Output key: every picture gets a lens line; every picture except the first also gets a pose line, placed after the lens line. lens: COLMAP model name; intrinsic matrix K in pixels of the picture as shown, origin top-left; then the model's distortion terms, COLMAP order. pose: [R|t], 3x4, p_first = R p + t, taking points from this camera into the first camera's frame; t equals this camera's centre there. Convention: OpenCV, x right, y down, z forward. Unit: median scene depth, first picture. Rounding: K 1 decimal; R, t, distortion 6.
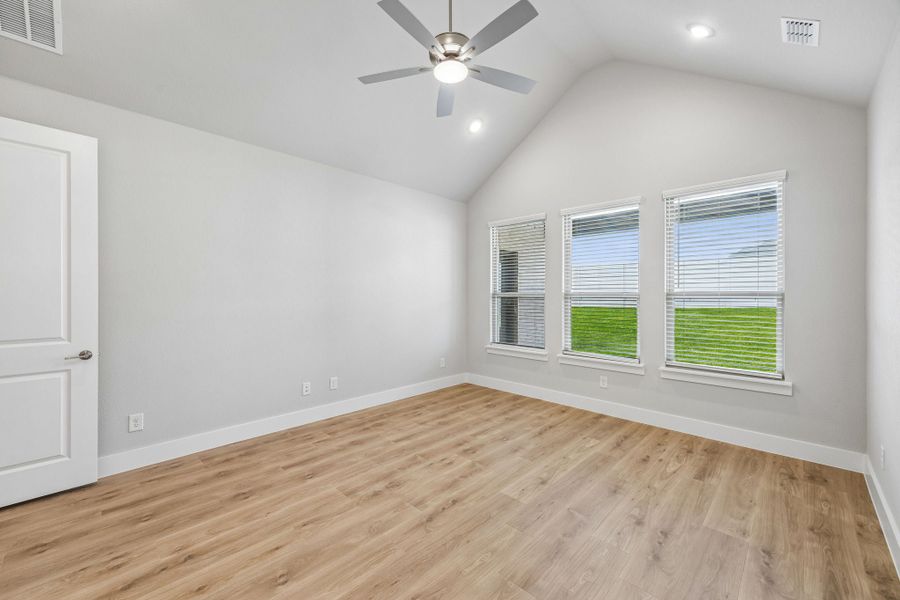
lens RADIAL K [[396.4, 0, 447.6], [0, 396.4, 291.0], [0, 0, 1]] dist [-0.014480, 0.001048]
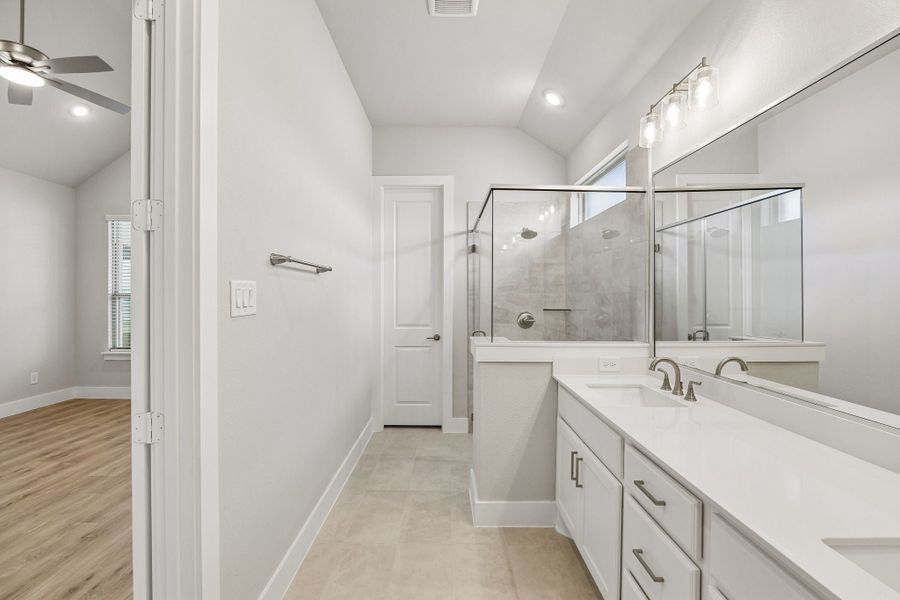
lens RADIAL K [[413.4, 0, 450.6], [0, 413.4, 290.8], [0, 0, 1]] dist [-0.007686, 0.000882]
pose [[0.732581, 0.000603, 0.680680, 0.063529], [-0.000099, 1.000000, -0.000779, -0.000338], [-0.680680, 0.000503, 0.732580, -0.340183]]
